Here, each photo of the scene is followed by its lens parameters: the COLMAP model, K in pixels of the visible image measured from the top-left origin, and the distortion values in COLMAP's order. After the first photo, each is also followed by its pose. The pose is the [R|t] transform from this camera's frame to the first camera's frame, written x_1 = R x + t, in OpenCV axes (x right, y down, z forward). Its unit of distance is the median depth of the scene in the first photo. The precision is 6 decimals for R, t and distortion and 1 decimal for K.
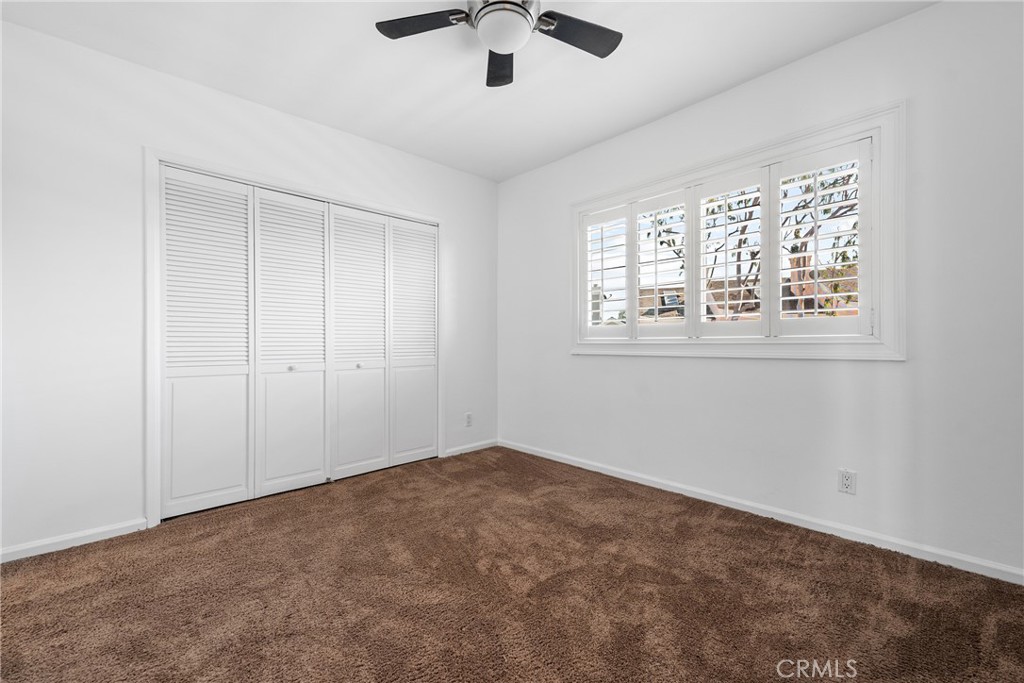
lens RADIAL K [[421.4, 0, 526.8], [0, 421.4, 344.5], [0, 0, 1]] dist [0.007661, -0.003265]
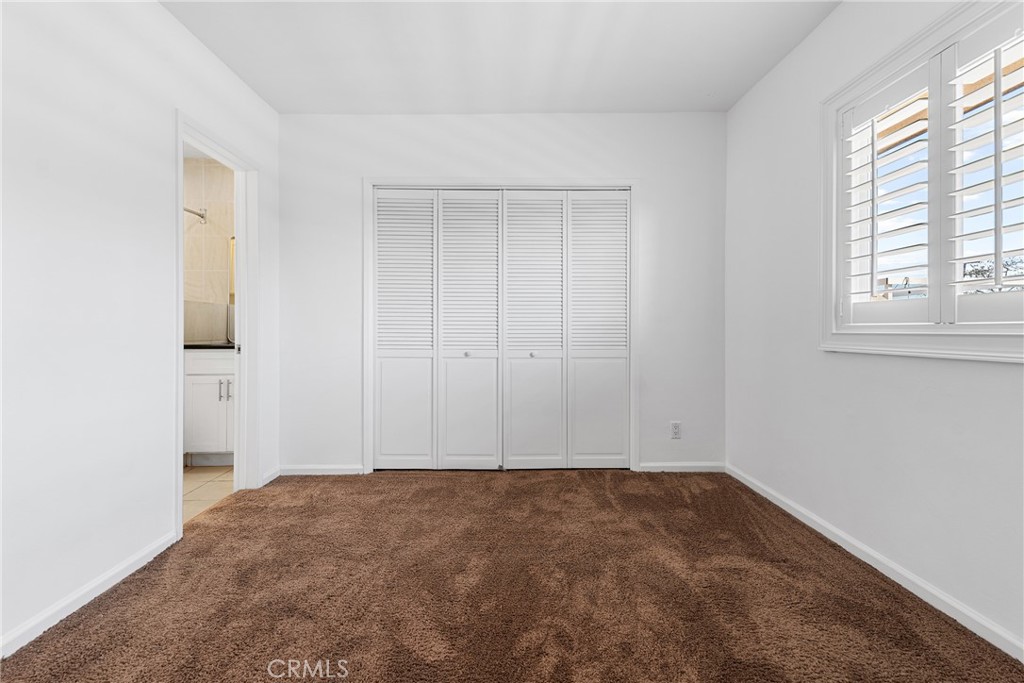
lens RADIAL K [[421.4, 0, 512.3], [0, 421.4, 332.0], [0, 0, 1]] dist [0.007661, -0.003265]
pose [[0.717532, 0.006656, -0.696493, 0.248350], [-0.008646, 0.999962, 0.000649, -0.000832], [0.696472, 0.005556, 0.717563, 0.308033]]
